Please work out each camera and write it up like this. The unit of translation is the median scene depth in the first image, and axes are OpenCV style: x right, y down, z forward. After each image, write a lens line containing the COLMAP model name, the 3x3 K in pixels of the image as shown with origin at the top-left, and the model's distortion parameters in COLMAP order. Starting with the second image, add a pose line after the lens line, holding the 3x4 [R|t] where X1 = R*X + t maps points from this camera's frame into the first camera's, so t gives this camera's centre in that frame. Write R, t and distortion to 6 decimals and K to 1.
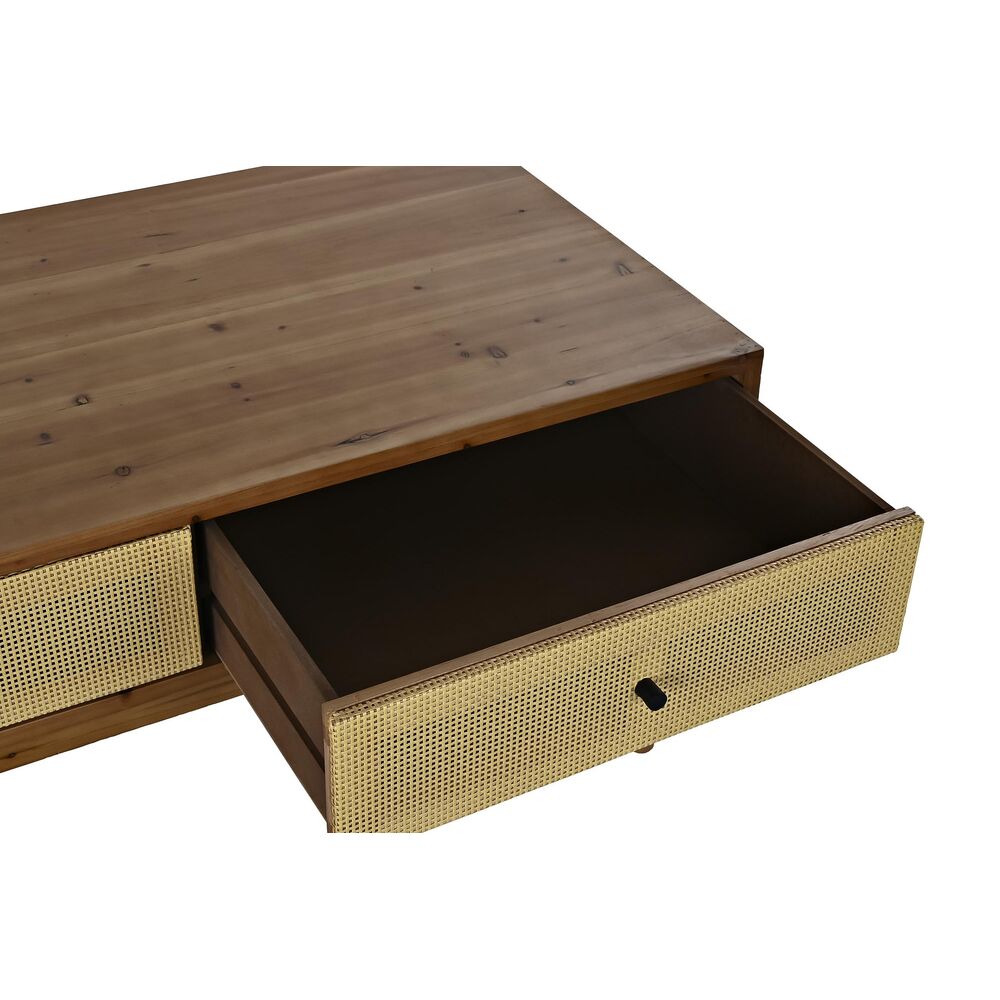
lens RADIAL K [[1700.5, 0, 500.0], [0, 1700.5, 500.0], [0, 0, 1]] dist [0.021569, 0.050642]
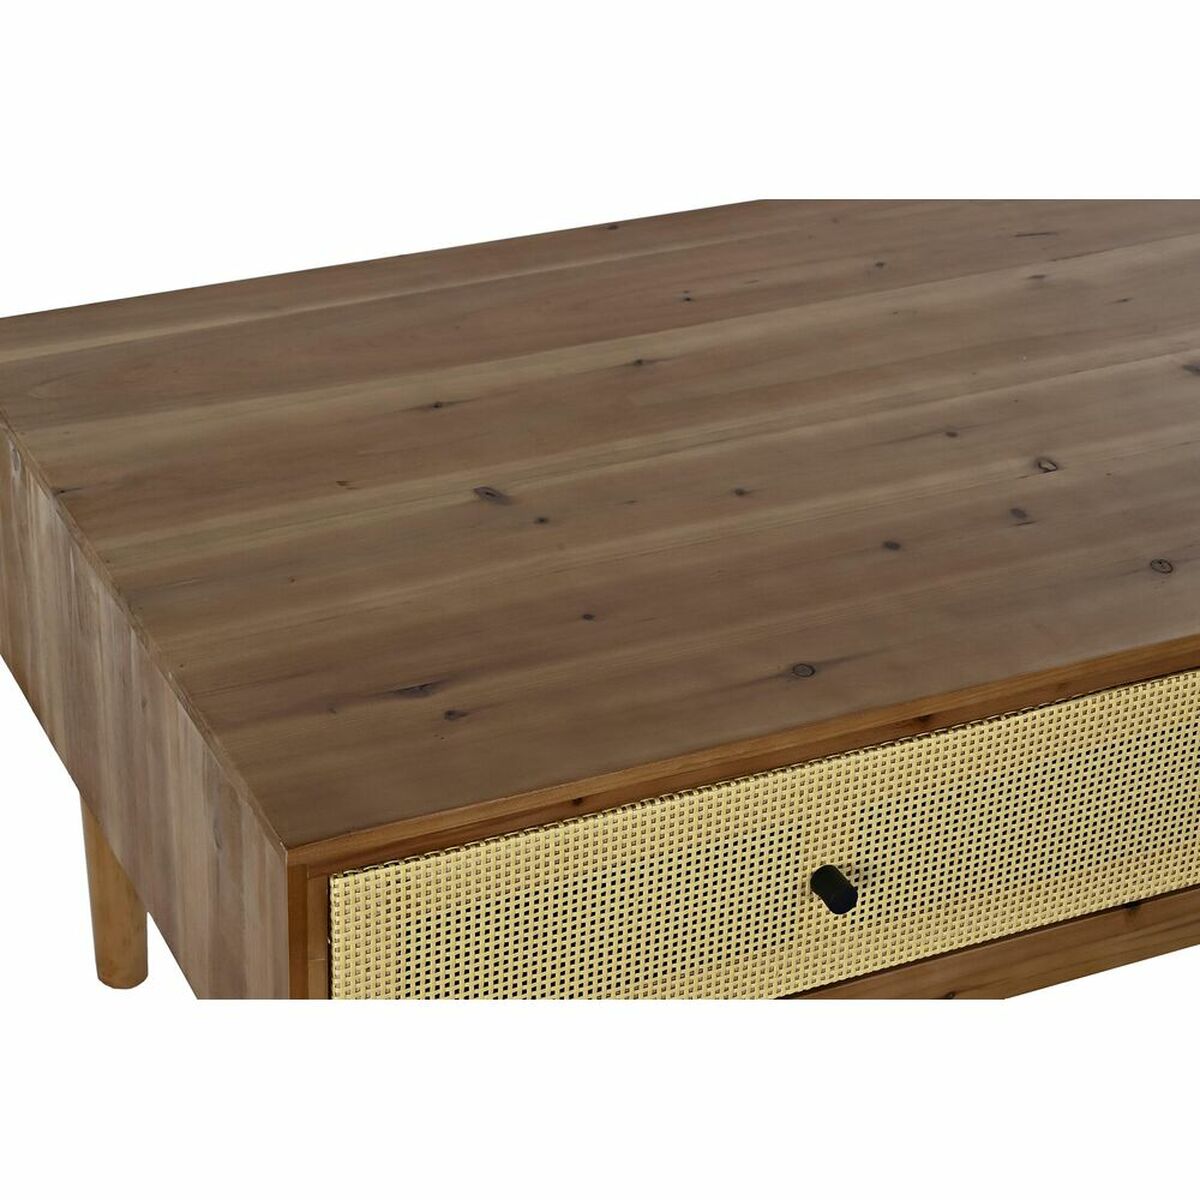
lens RADIAL K [[3096.6, 0, 600.0], [0, 3096.6, 600.0], [0, 0, 1]] dist [0.031743, 0.117335]
pose [[0.997941, 0.039594, -0.050460, -0.352622], [-0.042963, 0.996792, -0.067528, 0.081225], [0.047624, 0.069557, 0.996441, -0.198507]]
